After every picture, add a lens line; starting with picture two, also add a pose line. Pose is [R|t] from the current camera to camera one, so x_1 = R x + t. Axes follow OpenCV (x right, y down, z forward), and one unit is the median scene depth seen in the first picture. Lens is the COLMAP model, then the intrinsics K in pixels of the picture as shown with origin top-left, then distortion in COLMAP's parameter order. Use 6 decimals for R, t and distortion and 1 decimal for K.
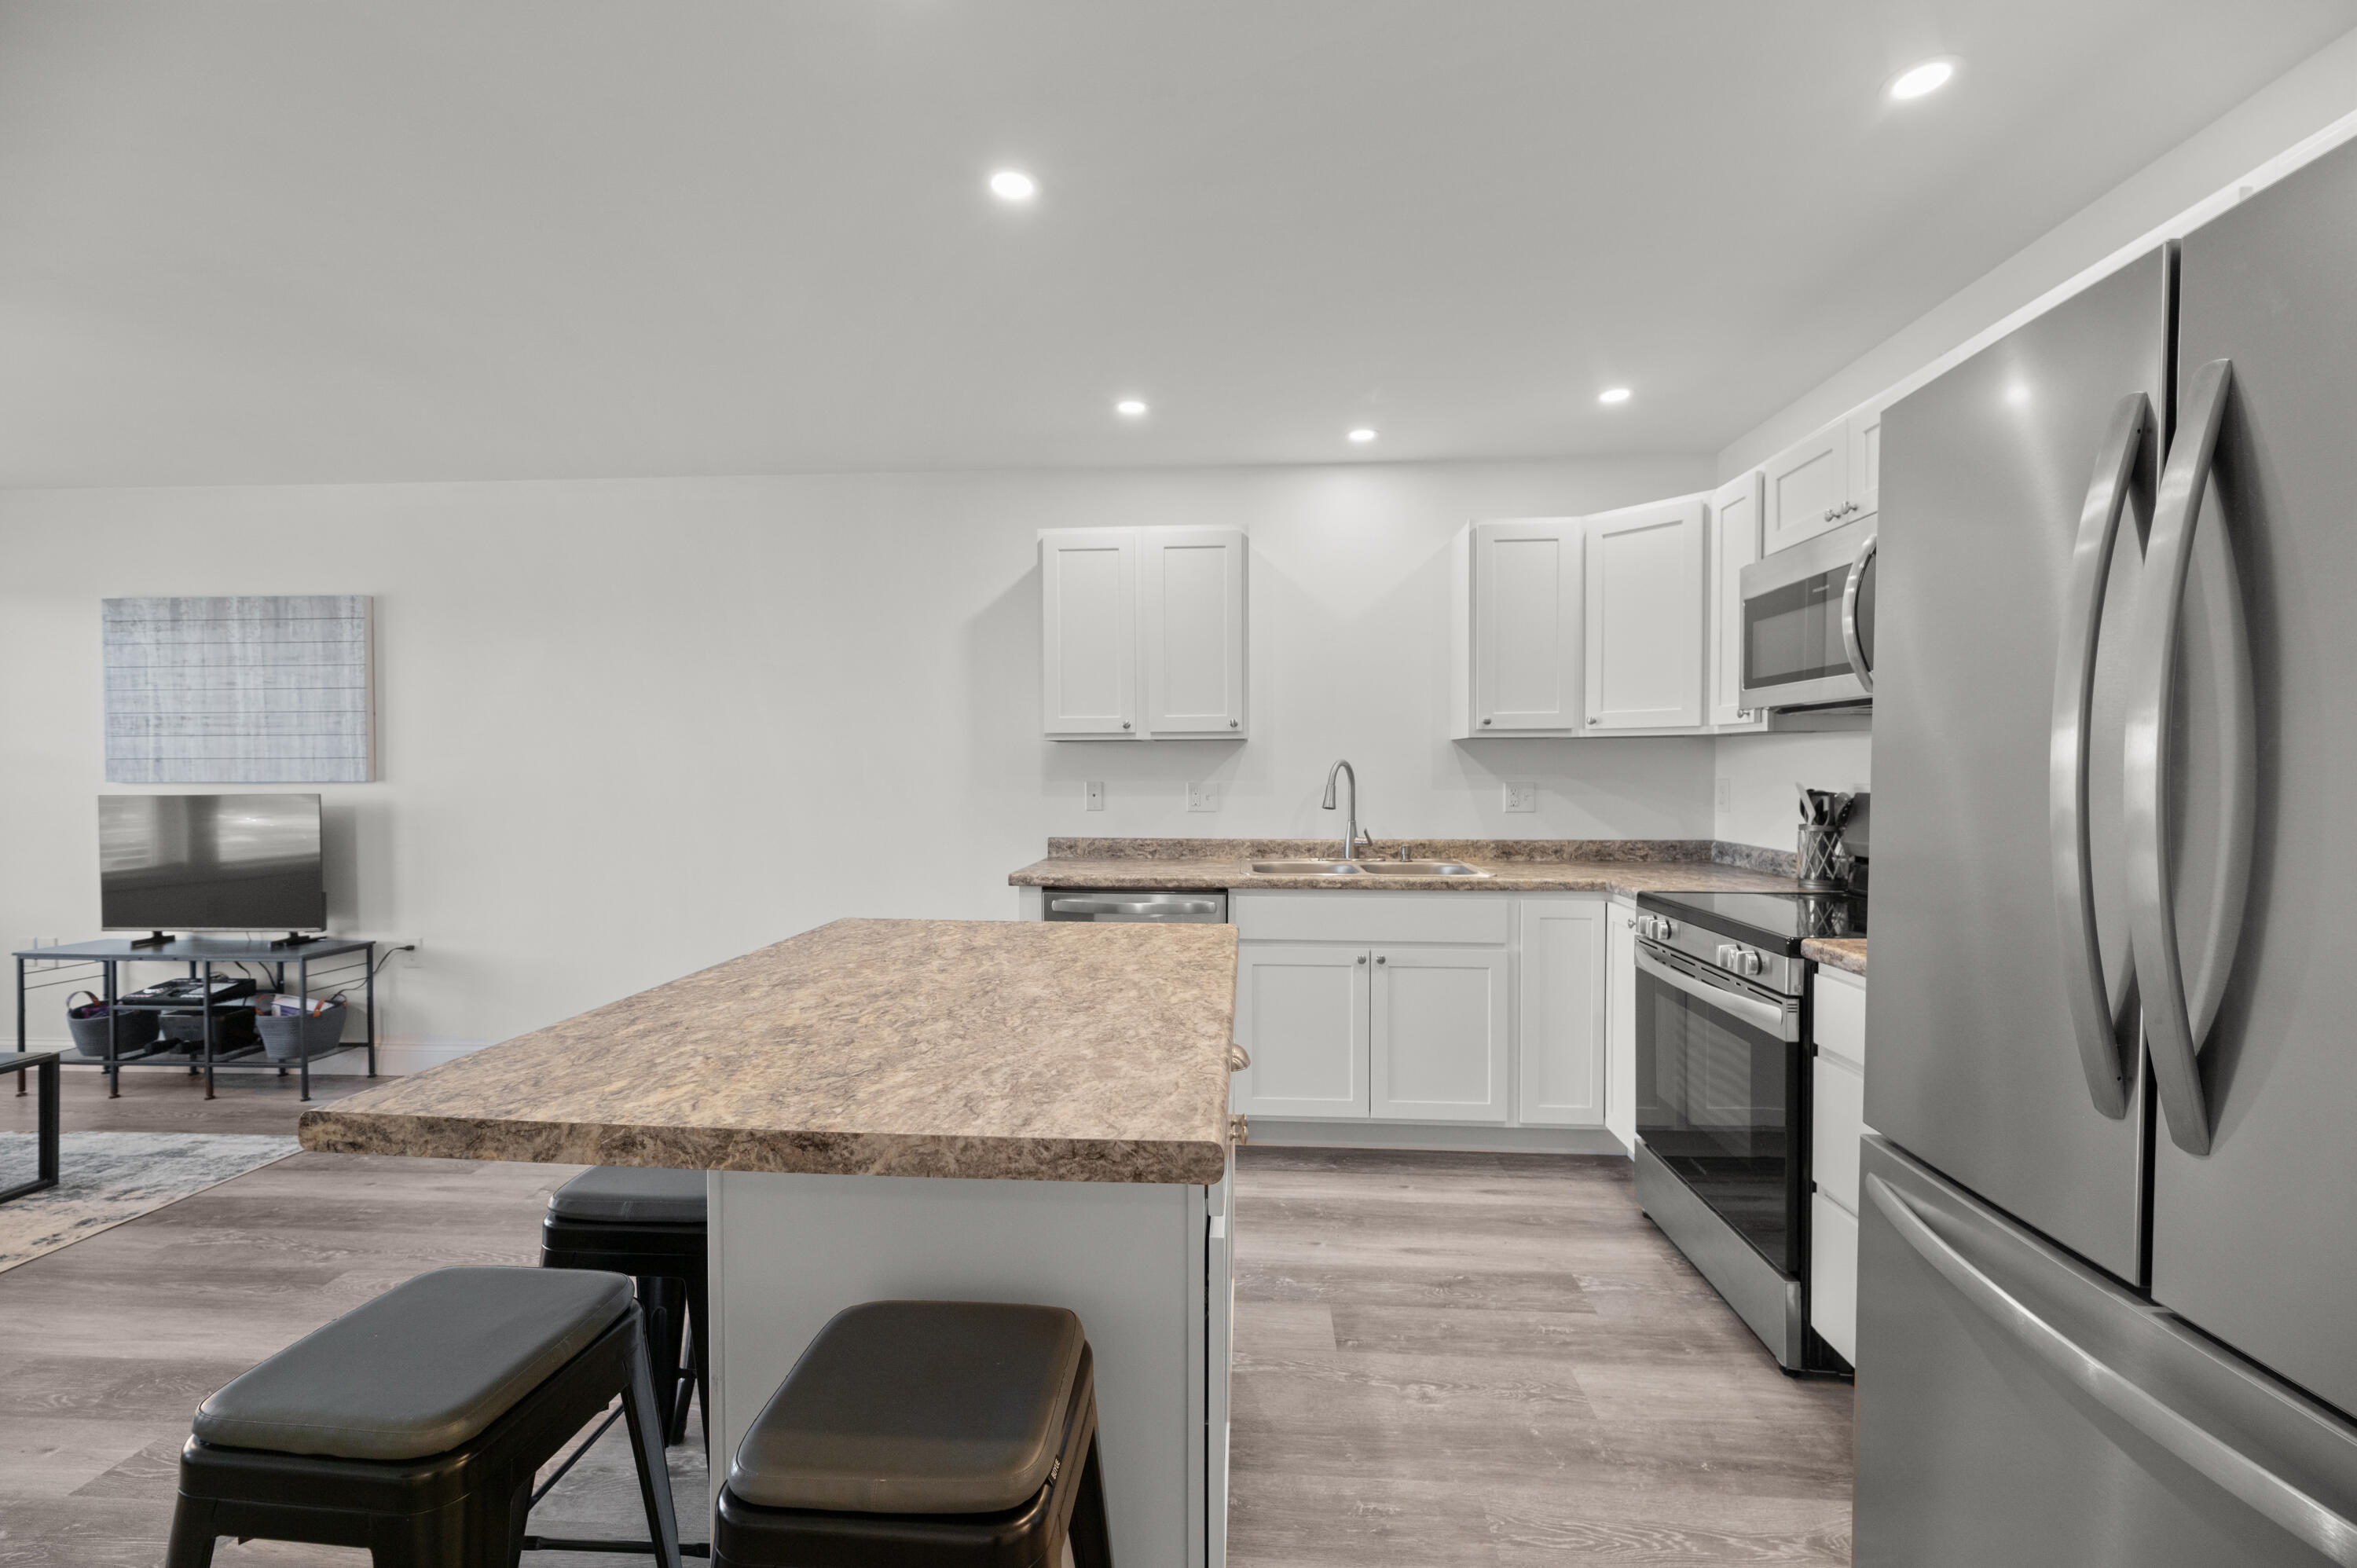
lens RADIAL K [[936.0, 0, 1175.6], [0, 936.0, 787.4], [0, 0, 1]] dist [0.002149, 0.000341]
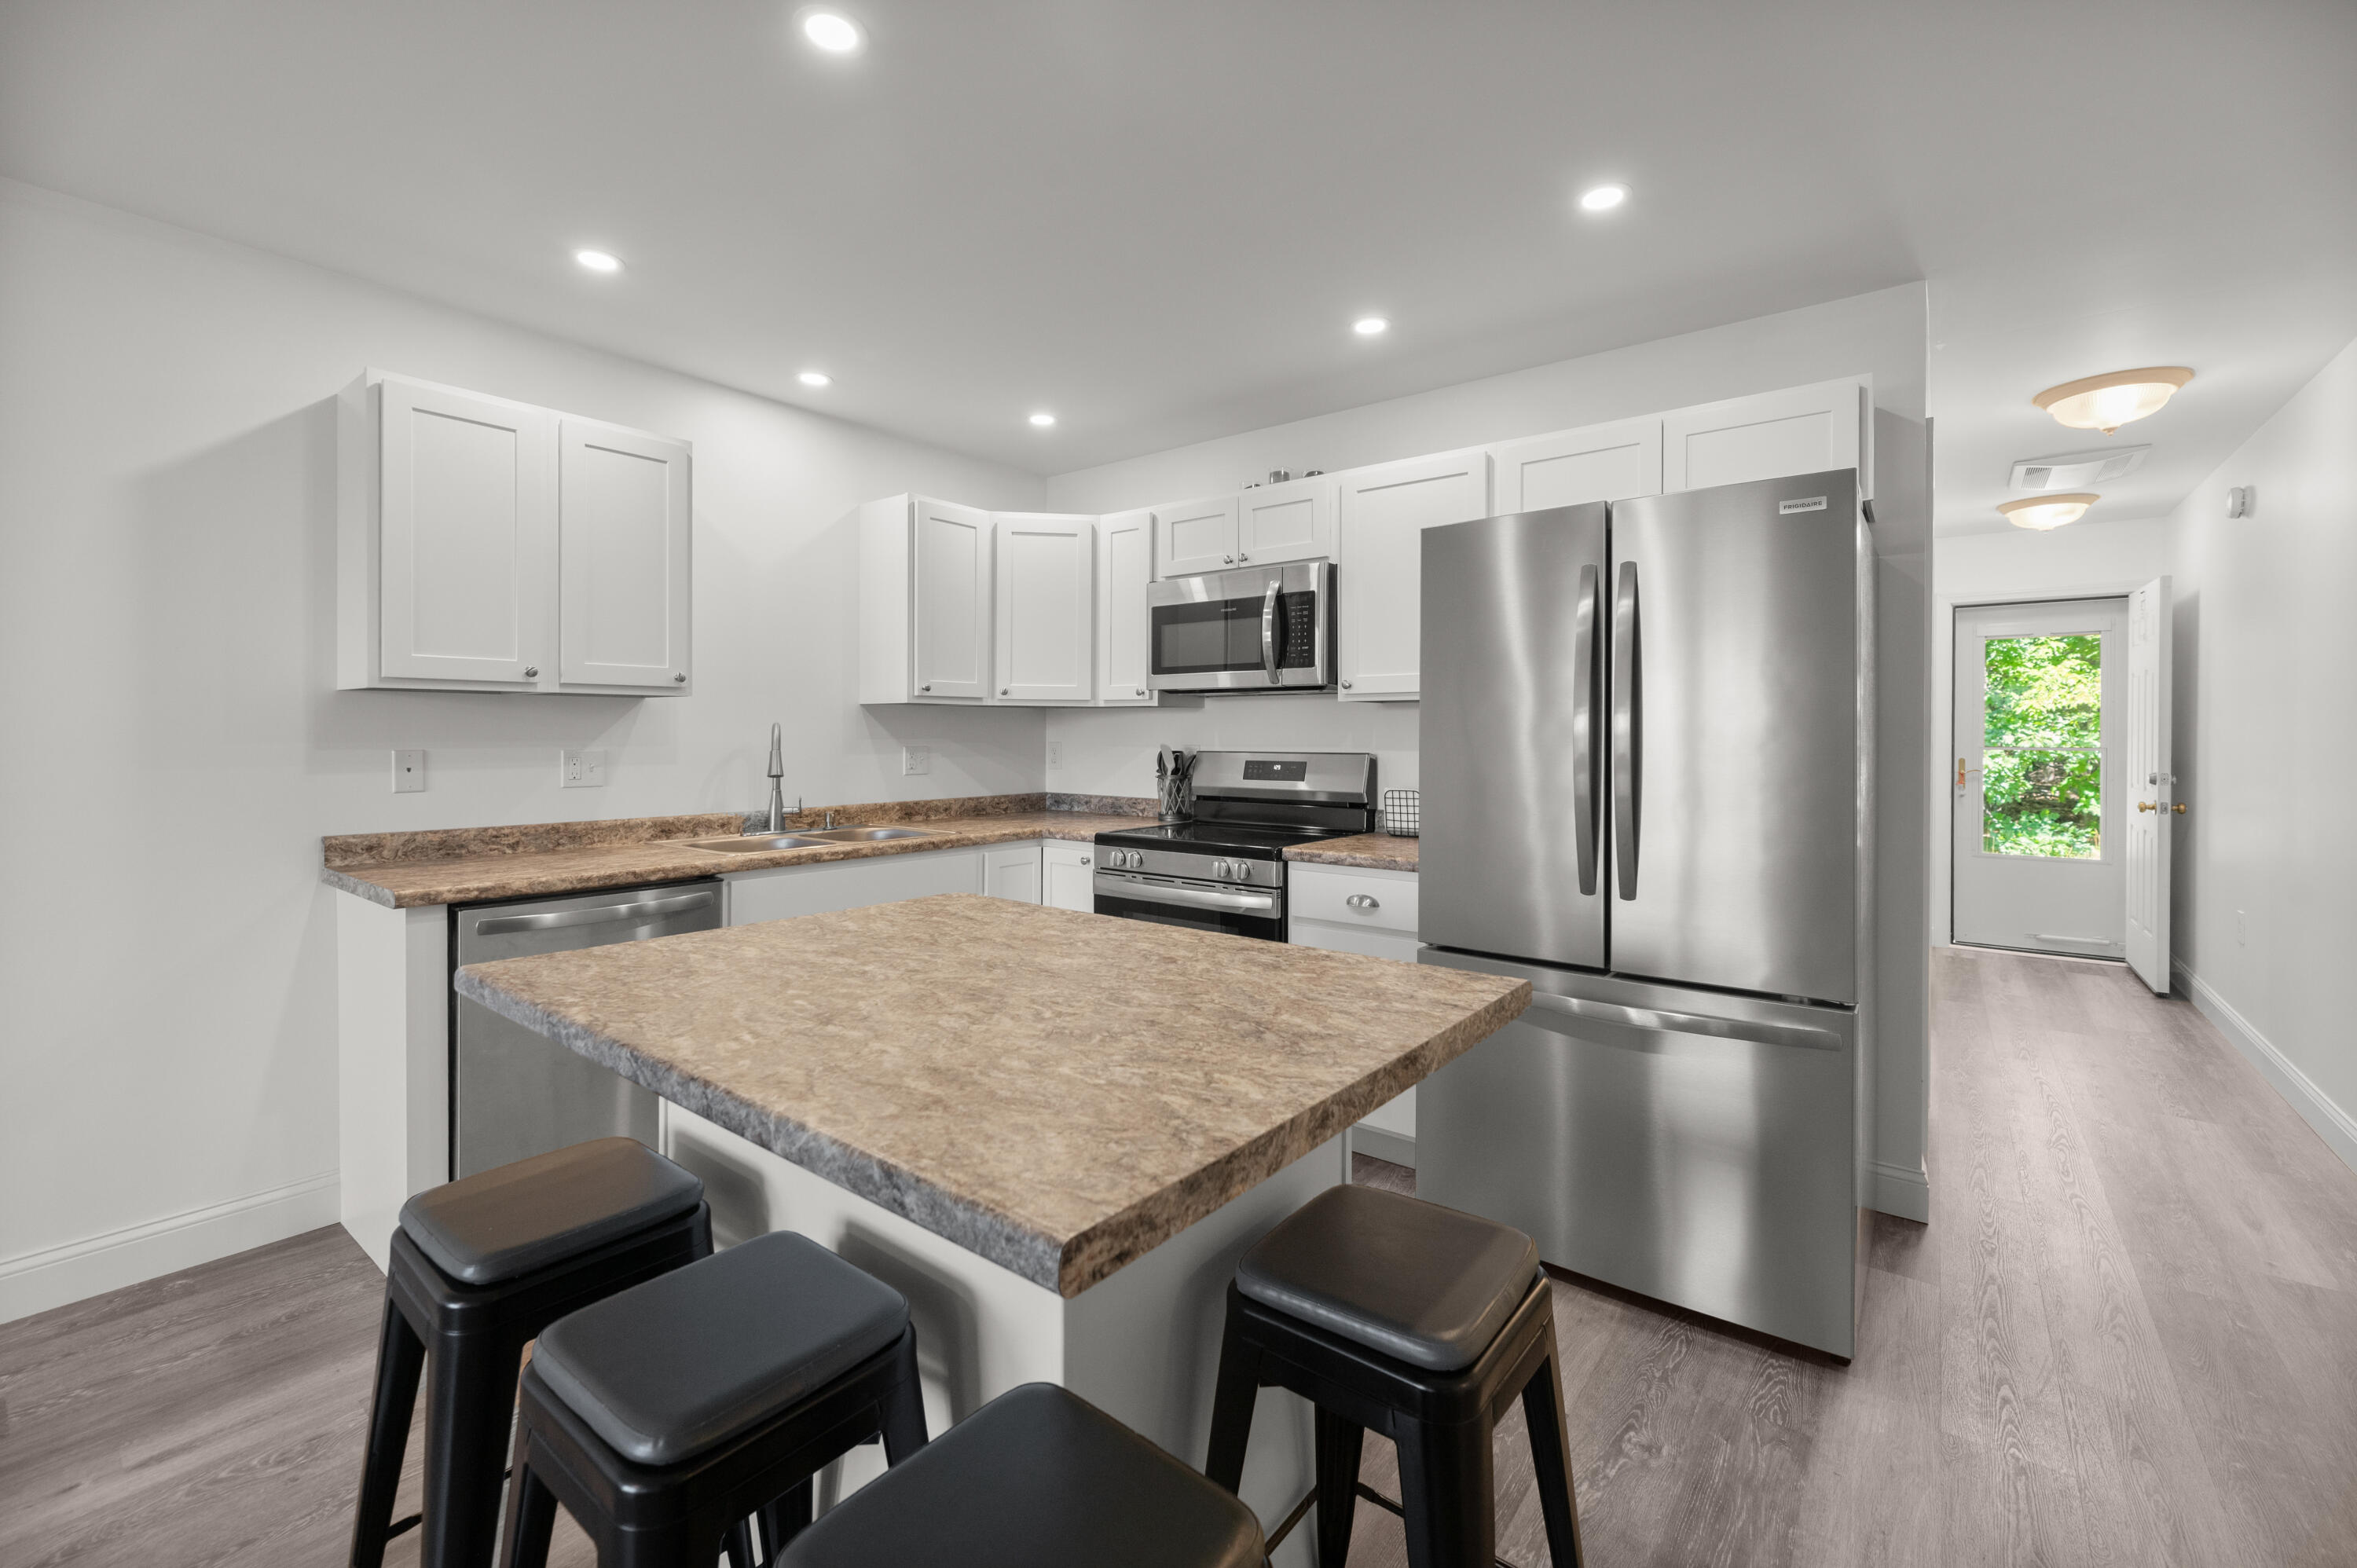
lens RADIAL K [[971.2, 0, 1180.0], [0, 971.2, 742.9], [0, 0, 1]] dist [0.000879, 0.000452]
pose [[0.560542, -0.004325, 0.828115, -0.517888], [0.013333, 0.999904, -0.003802, -0.001579], [-0.828019, 0.013172, 0.560546, 0.193562]]
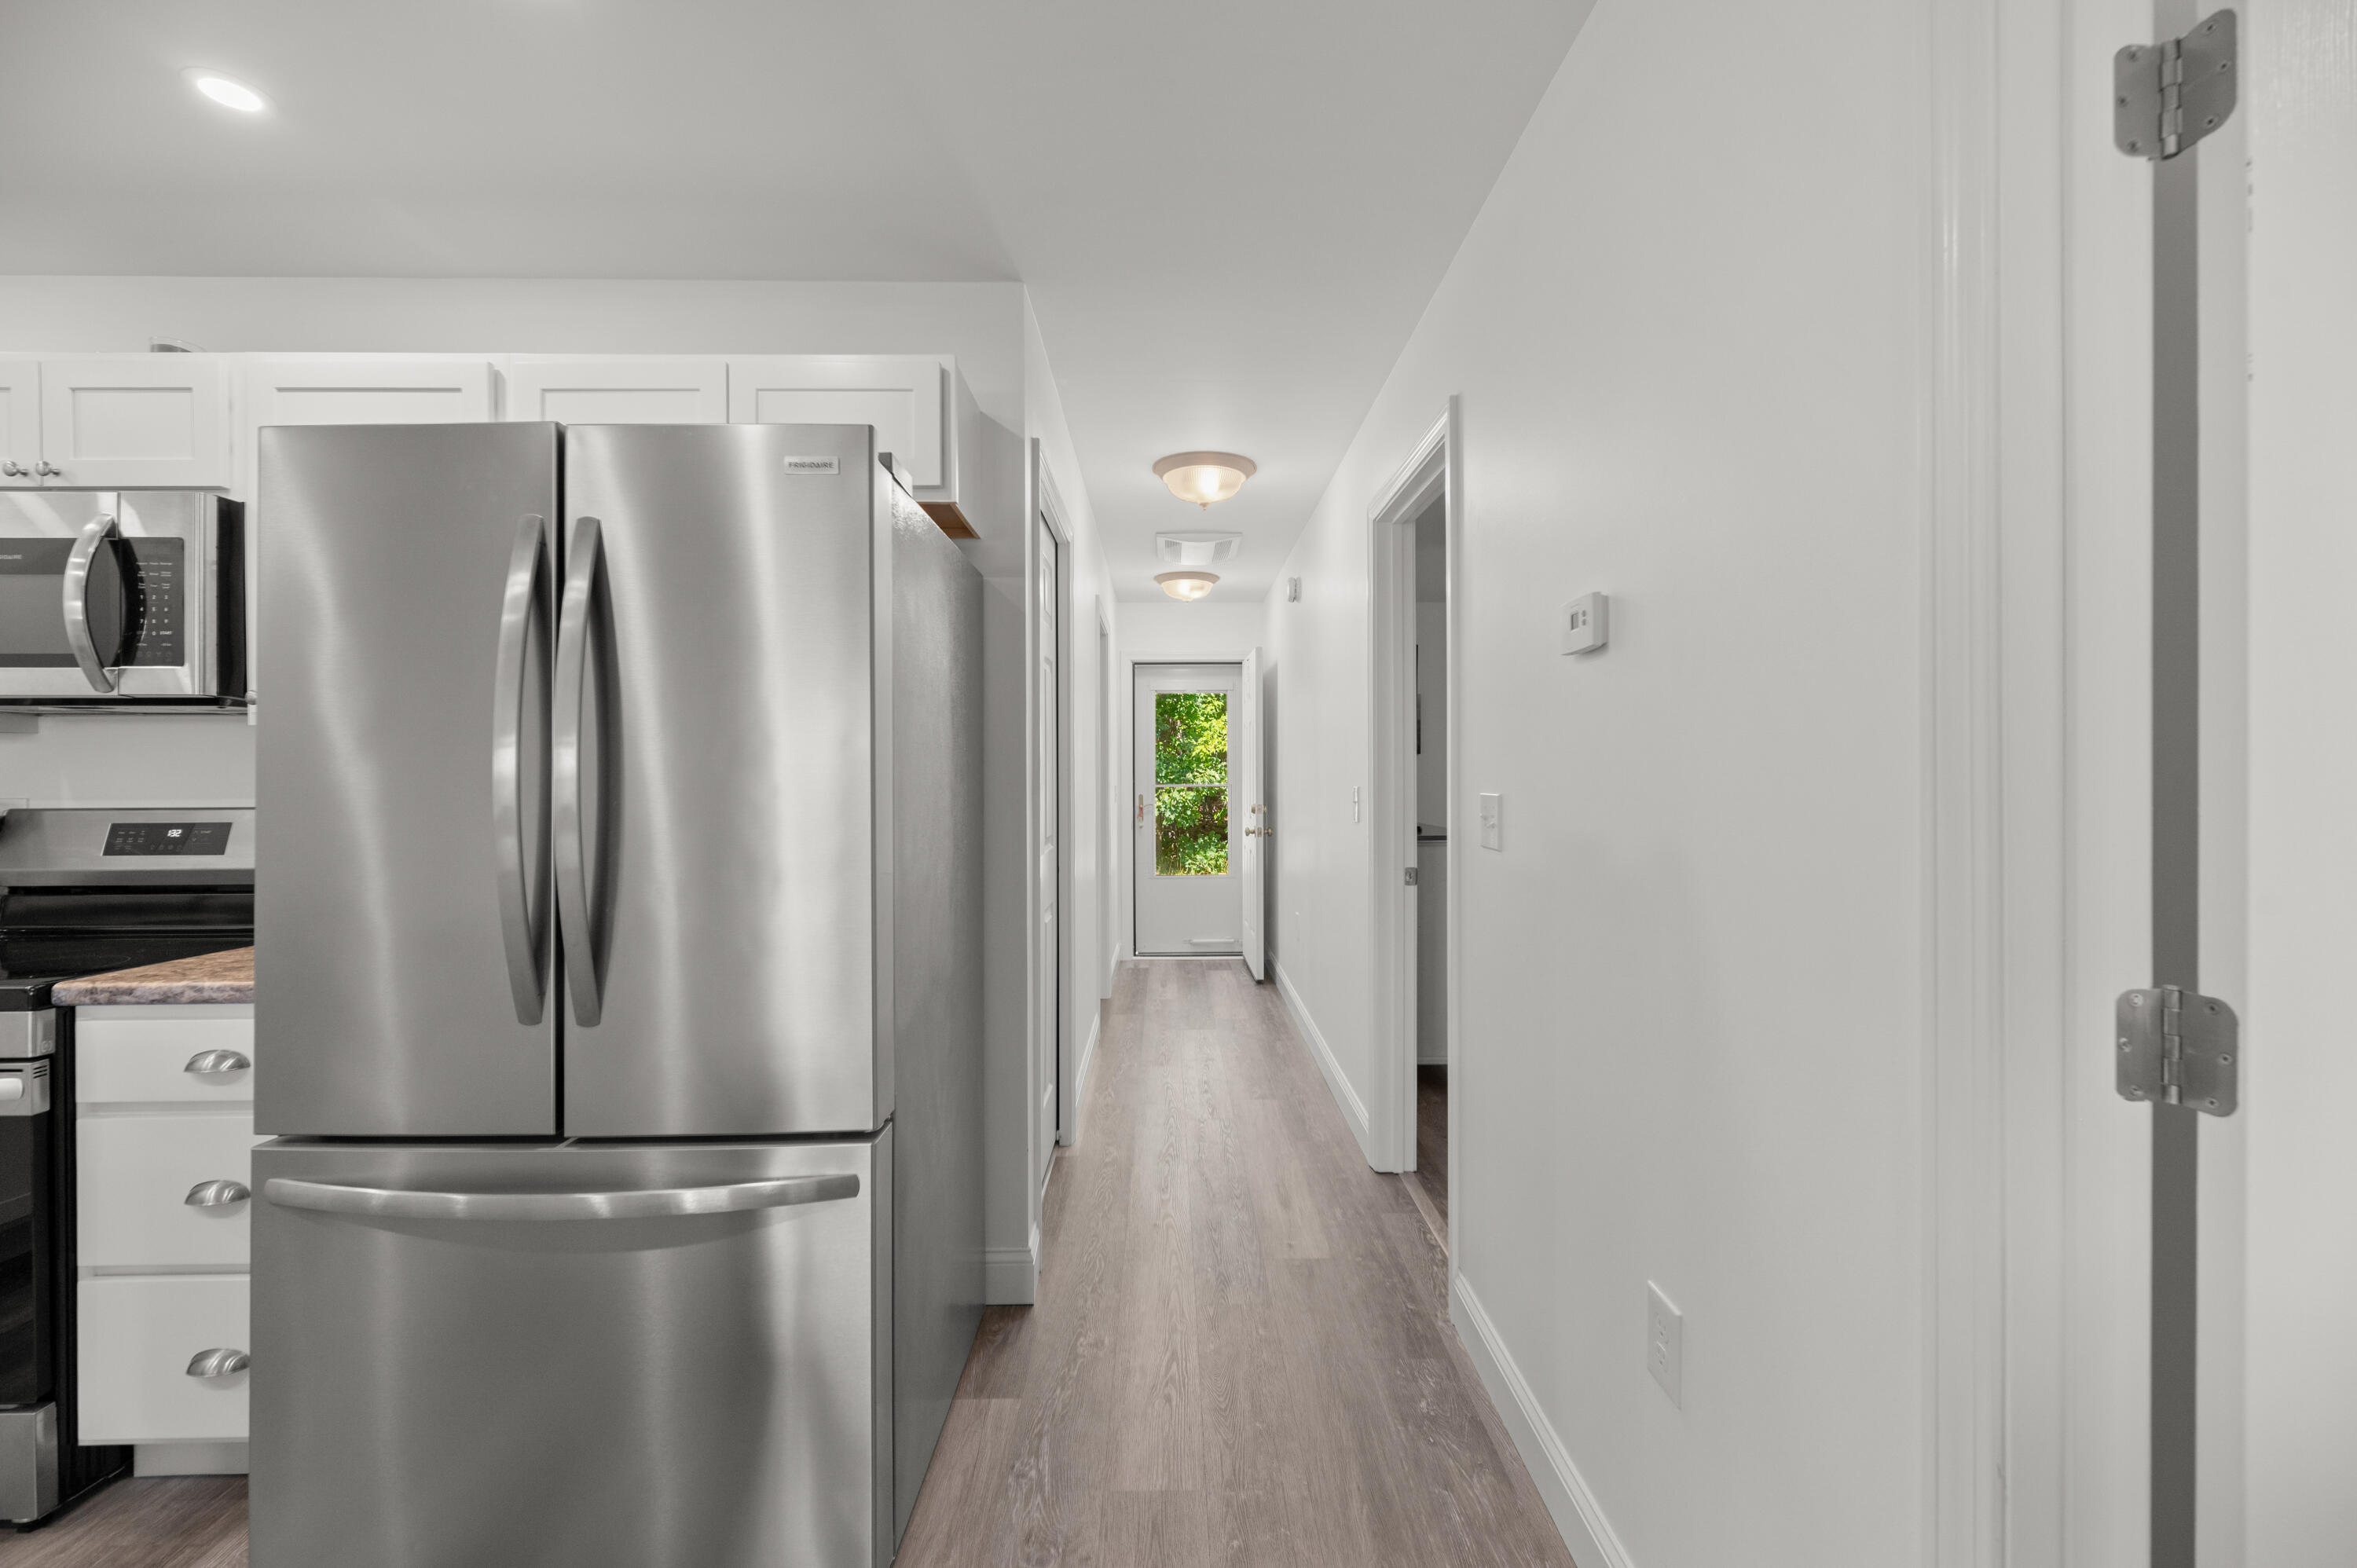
lens RADIAL K [[956.4, 0, 1178.5], [0, 956.4, 784.0], [0, 0, 1]] dist [0.000370, -0.000064]
pose [[-0.079725, -0.007628, 0.996788, -0.188058], [0.023161, 0.999687, 0.009502, -0.000402], [-0.996548, 0.023844, -0.079523, 0.052330]]
